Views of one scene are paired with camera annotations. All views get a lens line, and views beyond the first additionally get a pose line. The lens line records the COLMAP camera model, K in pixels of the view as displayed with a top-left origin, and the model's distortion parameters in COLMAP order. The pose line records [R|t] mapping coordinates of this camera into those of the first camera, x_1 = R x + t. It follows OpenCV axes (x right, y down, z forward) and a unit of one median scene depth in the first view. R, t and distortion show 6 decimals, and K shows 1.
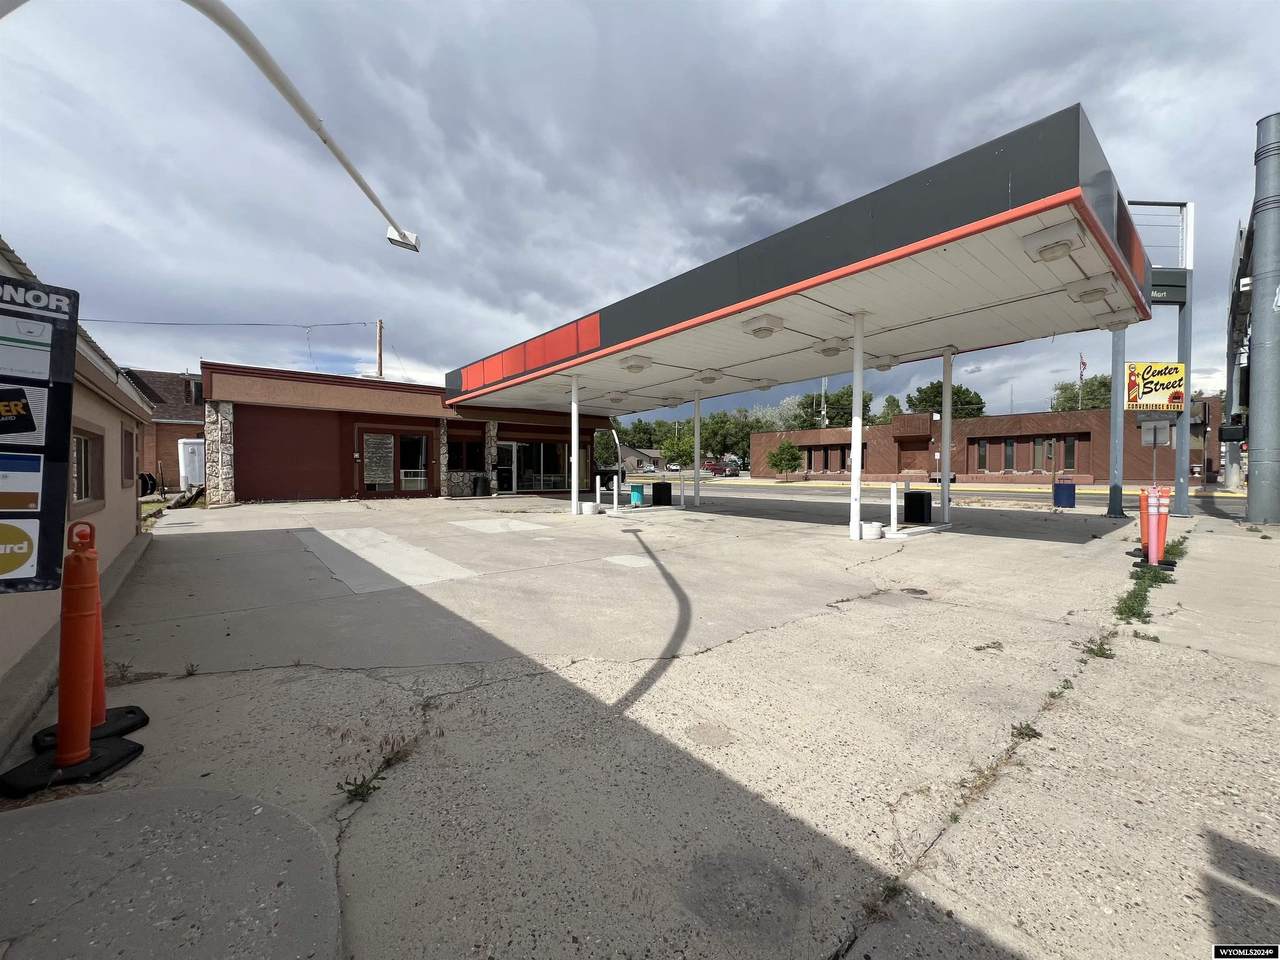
lens RADIAL K [[509.8, 0, 634.3], [0, 509.8, 476.1], [0, 0, 1]] dist [-0.000177, 0.000215]
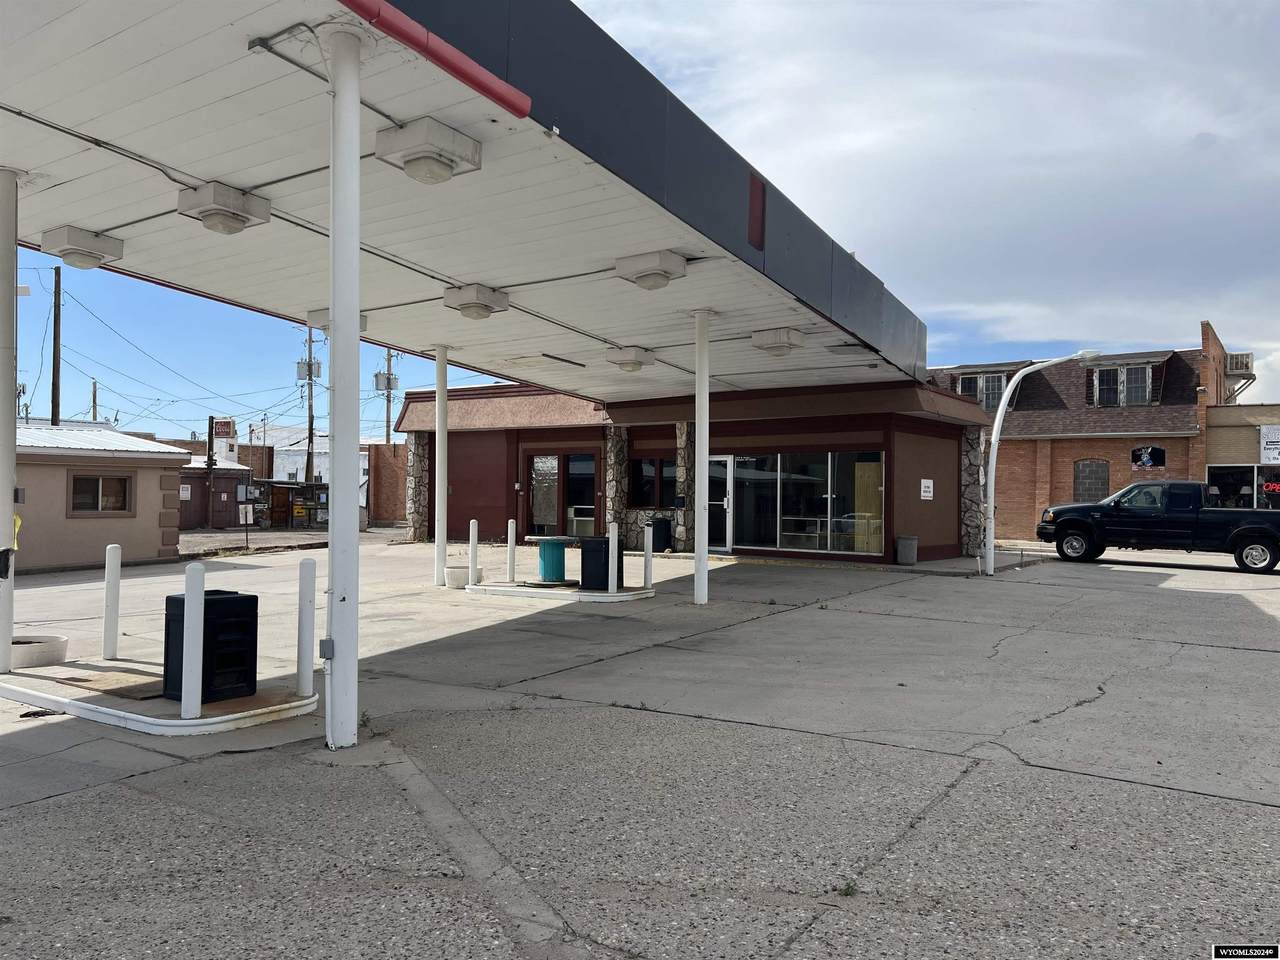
lens RADIAL K [[950.0, 0, 640.0], [0, 950.0, 480.0], [0, 0, 1]] dist [0.073331, -0.081951]
pose [[0.278753, -0.019417, -0.960167, 0.796648], [-0.017572, 0.999525, -0.025314, -0.016255], [0.960202, 0.023928, 0.278279, 0.724256]]
